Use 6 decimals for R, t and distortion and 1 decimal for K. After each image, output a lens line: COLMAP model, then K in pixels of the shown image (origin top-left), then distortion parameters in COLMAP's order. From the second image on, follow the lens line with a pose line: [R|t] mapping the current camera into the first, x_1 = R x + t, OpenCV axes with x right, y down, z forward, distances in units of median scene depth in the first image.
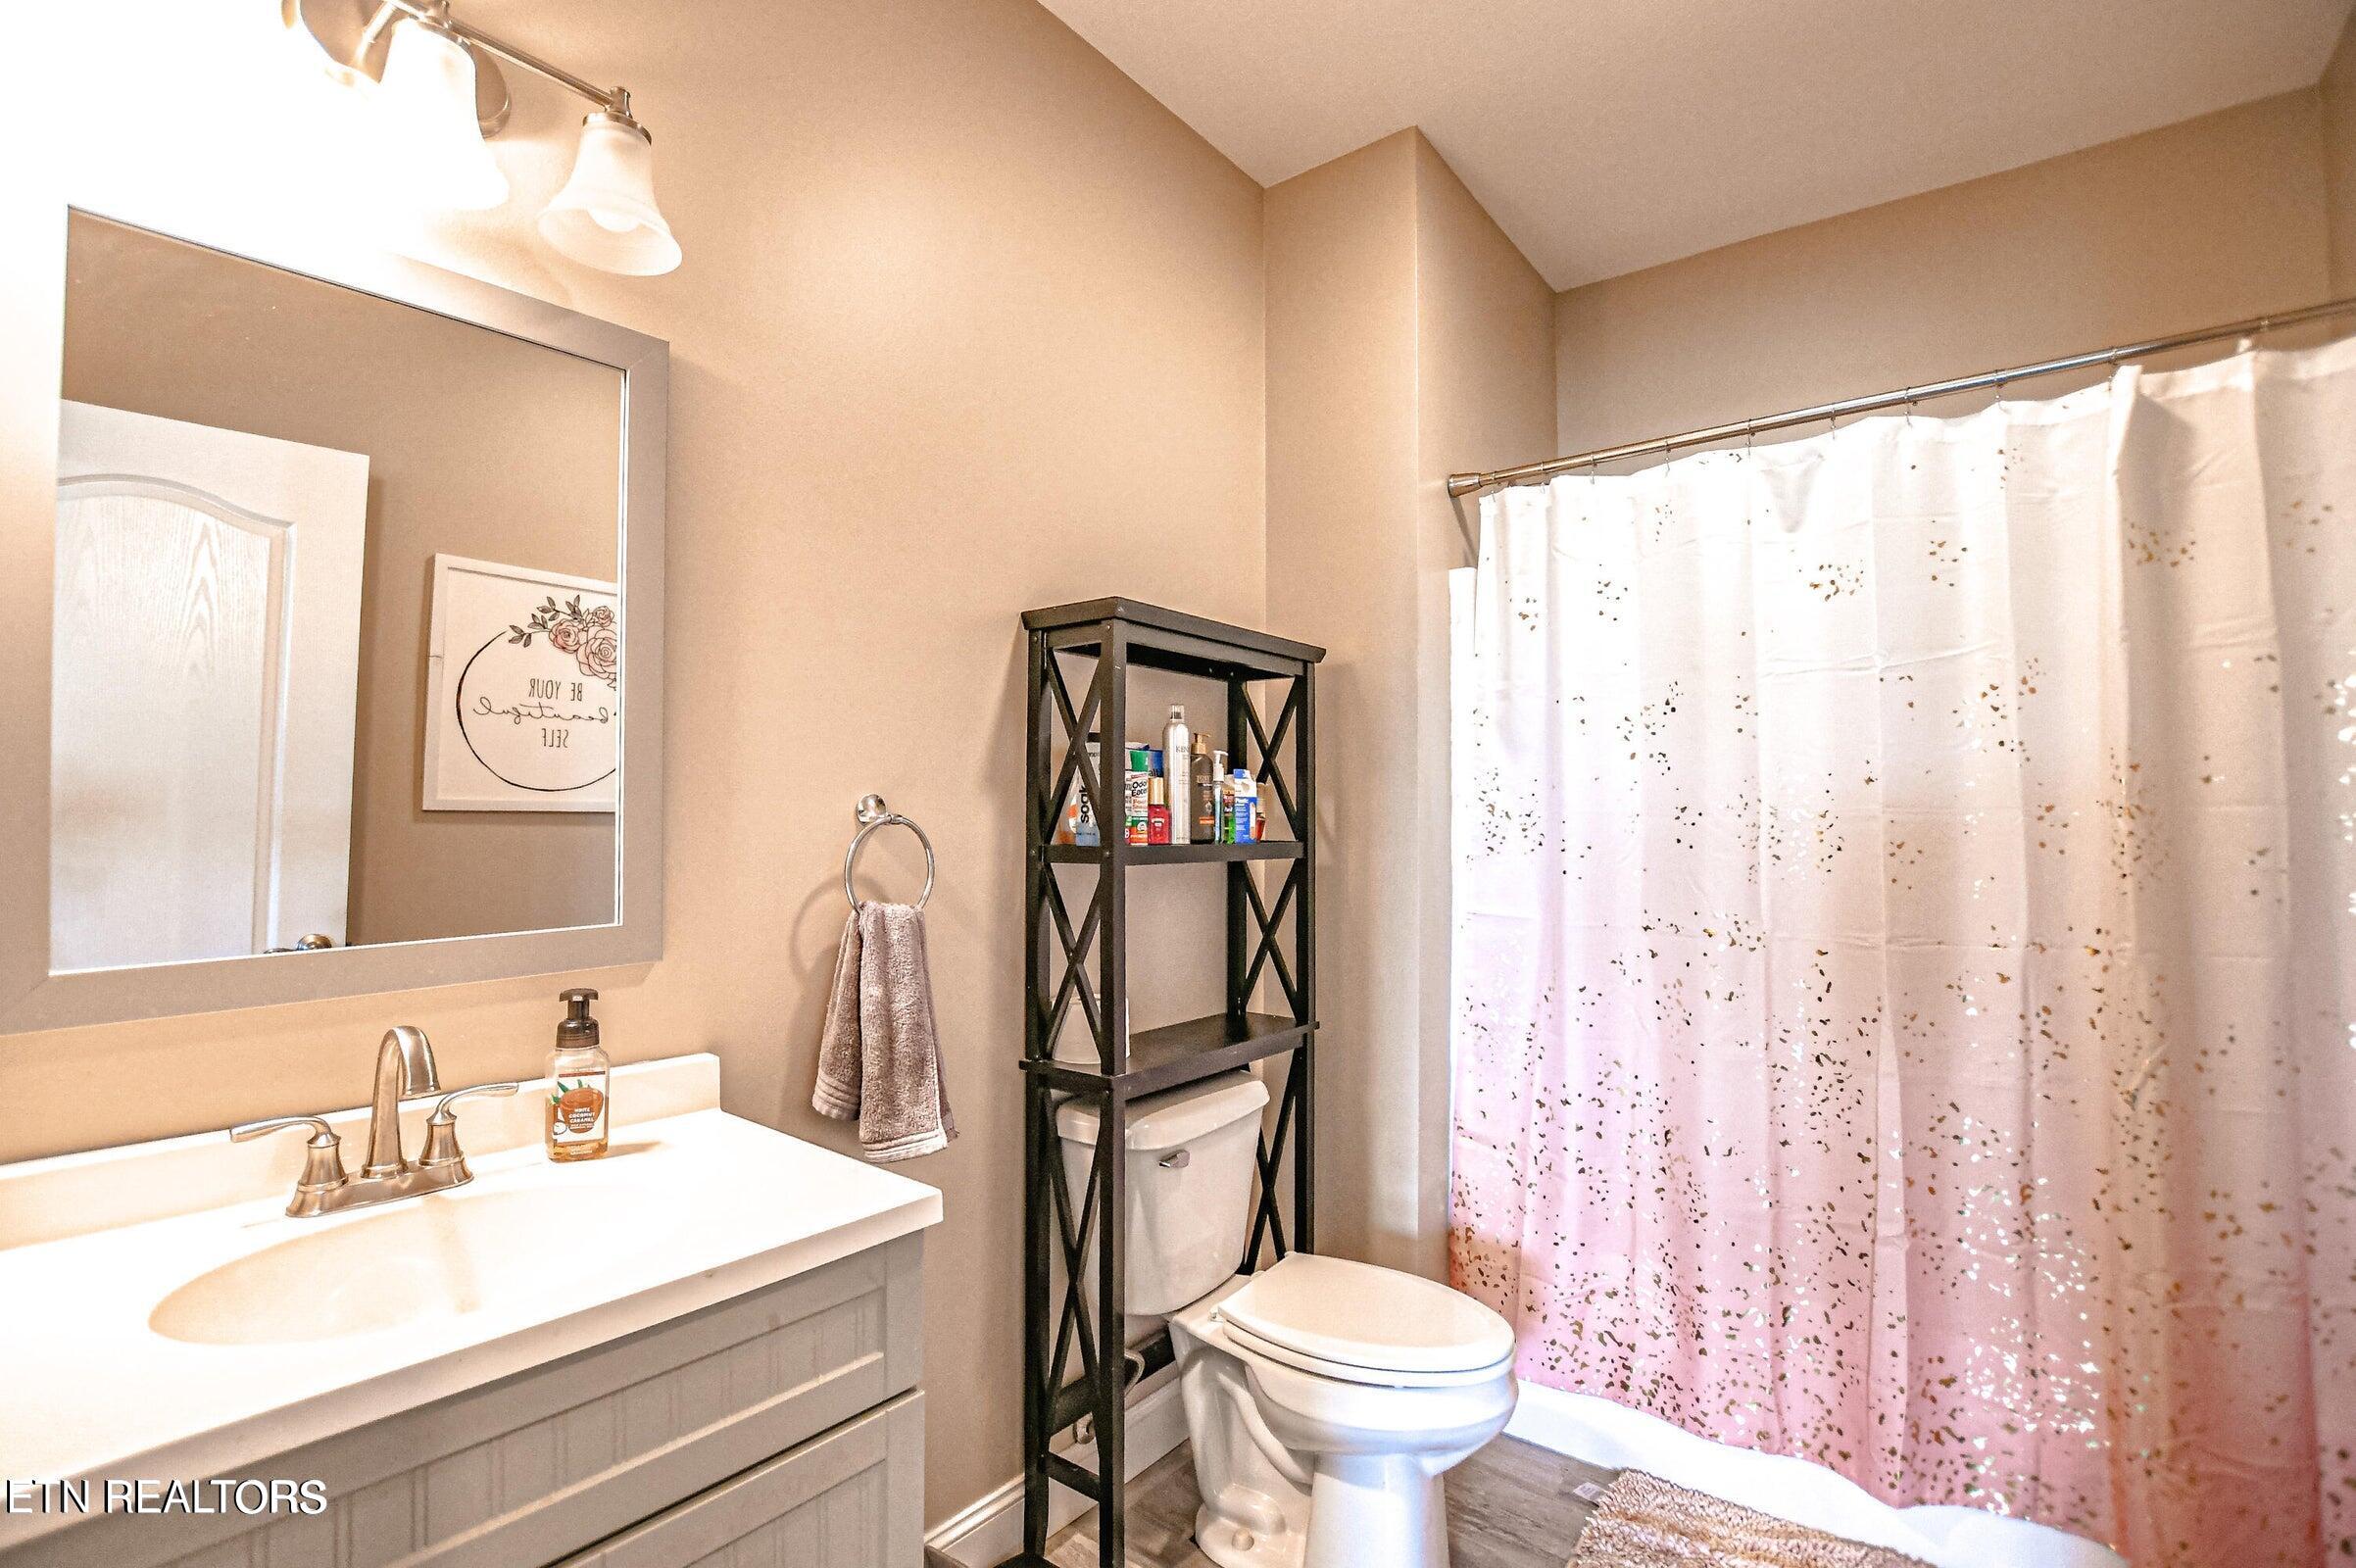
lens RADIAL K [[1115.4, 0, 1165.8], [0, 1115.4, 791.0], [0, 0, 1]] dist [-0.025164, 0.000572]
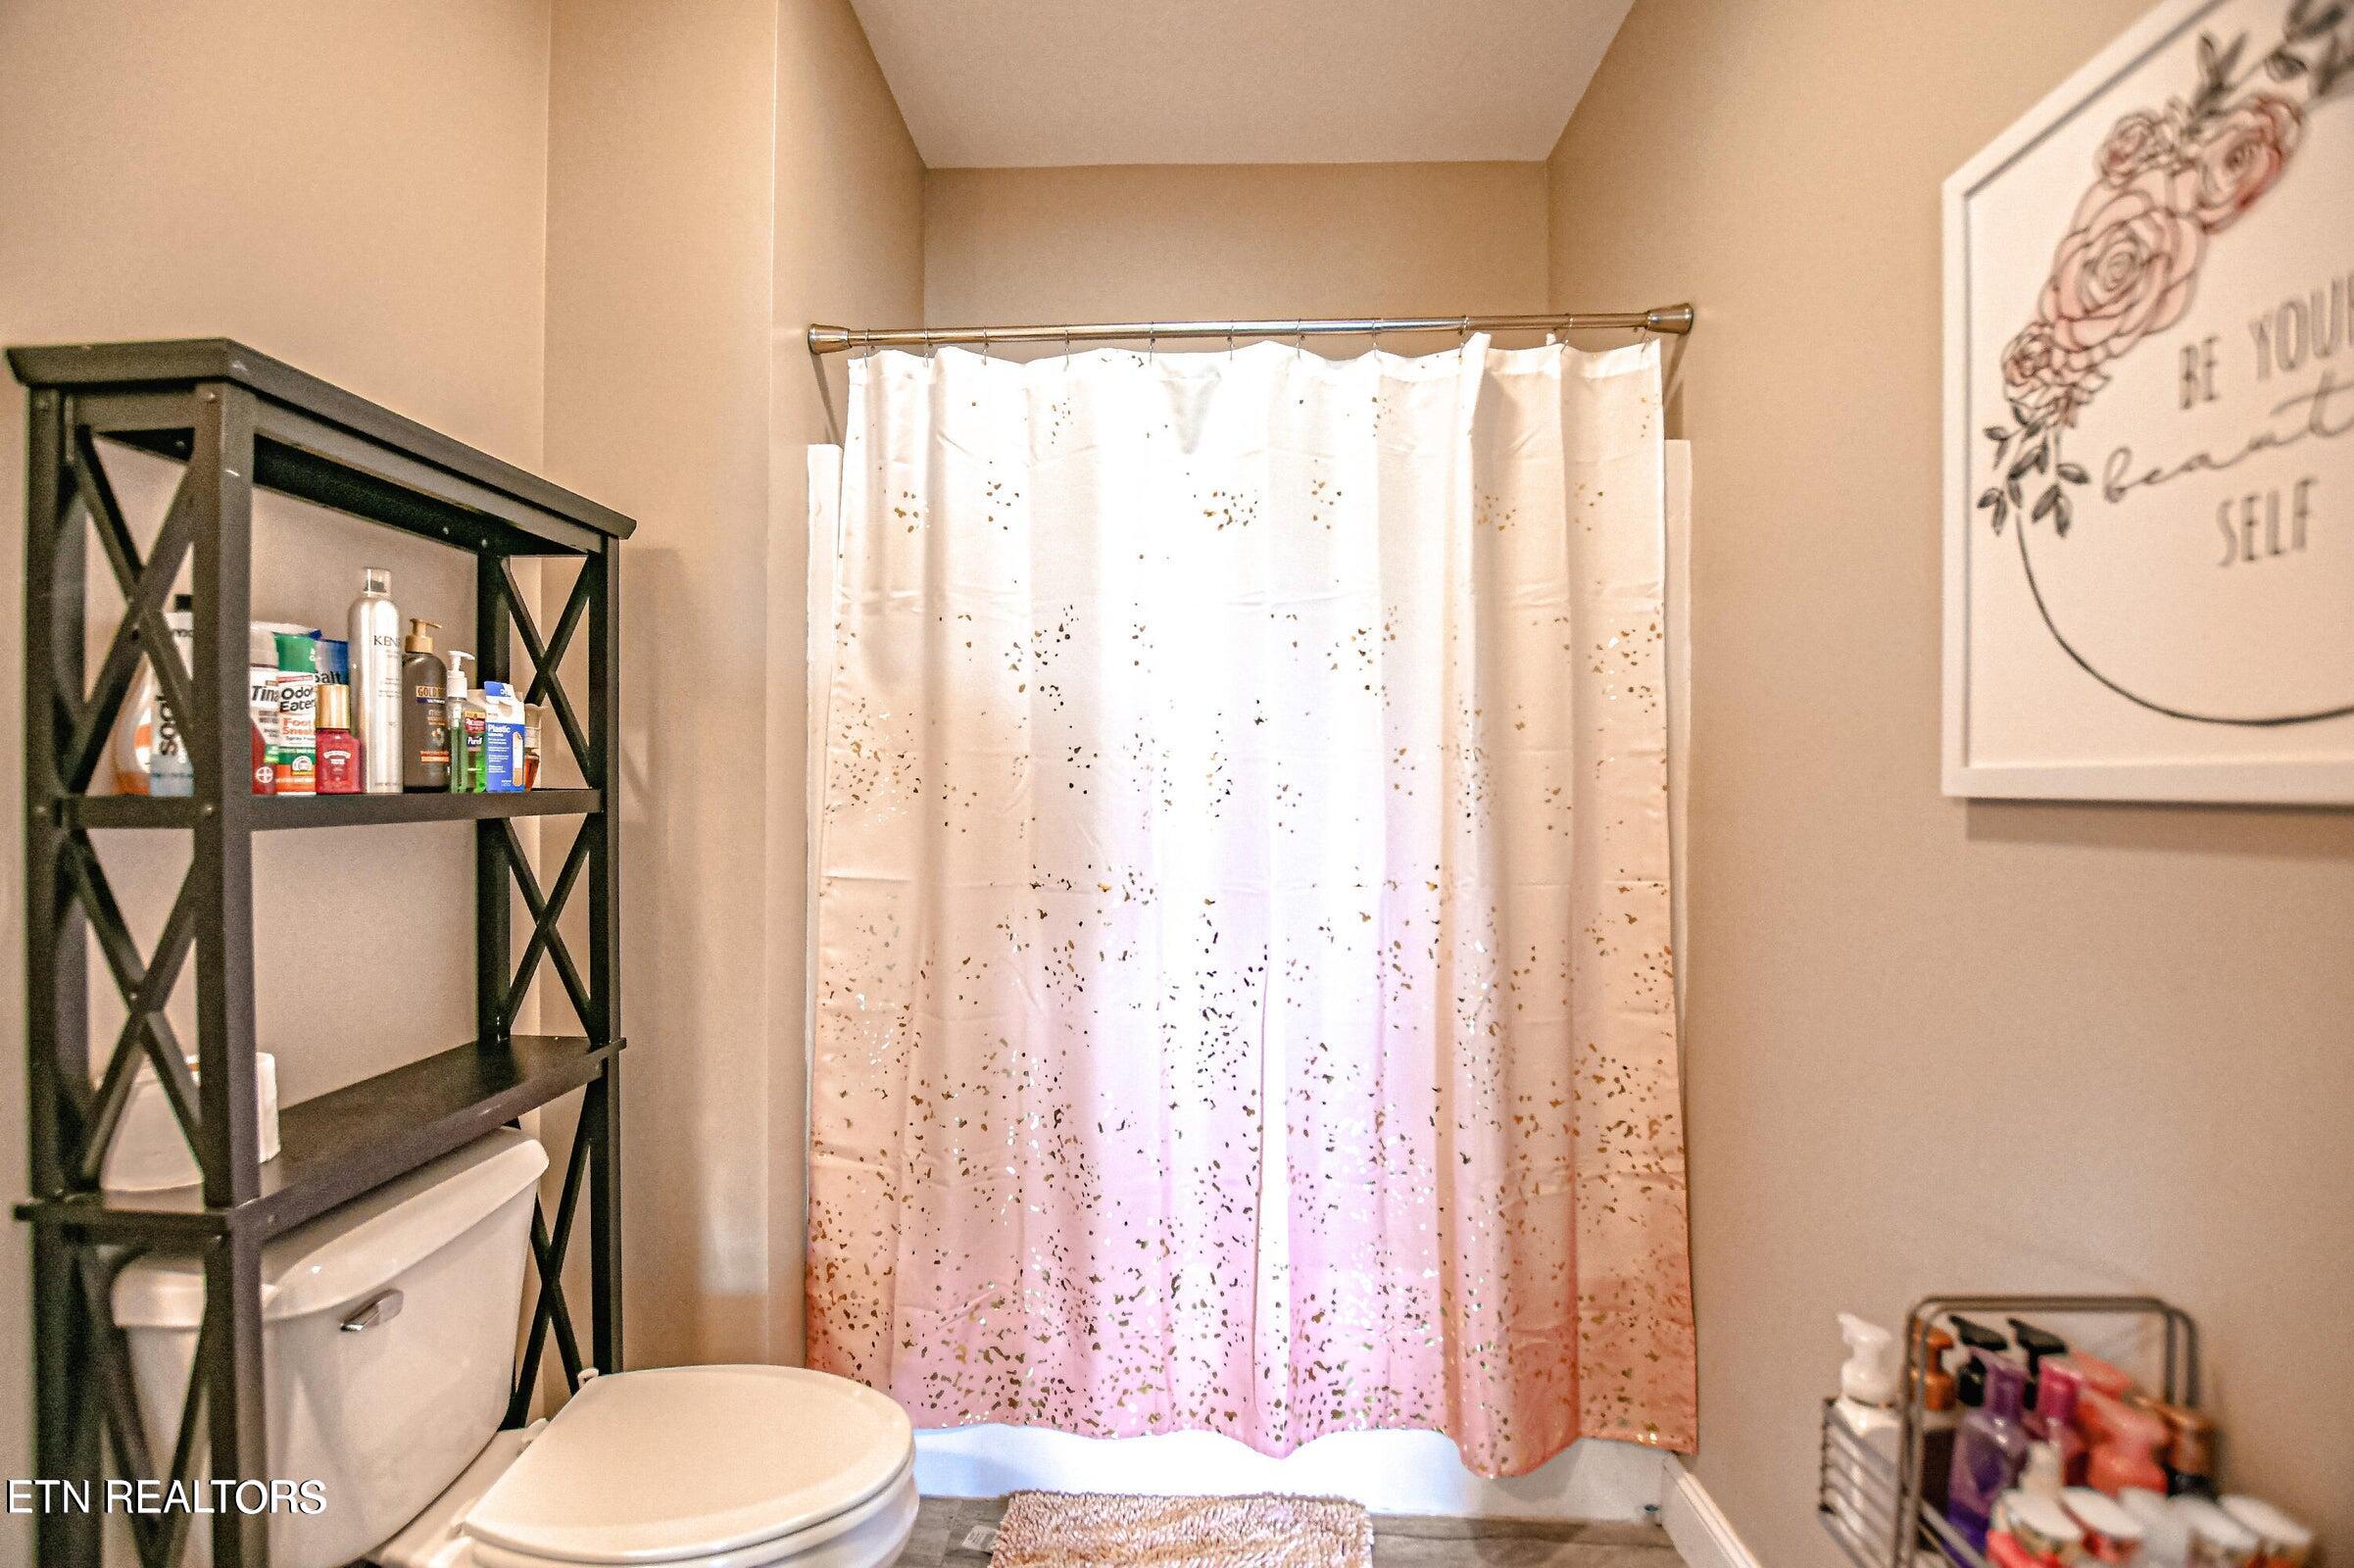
lens RADIAL K [[1089.4, 0, 1177.0], [0, 1089.4, 784.0], [0, 0, 1]] dist [-0.033060, 0.001120]
pose [[0.818104, -0.004534, 0.575053, 0.032054], [-0.016279, 0.999386, 0.031040, 0.016270], [-0.574840, -0.034755, 0.817527, 0.253423]]
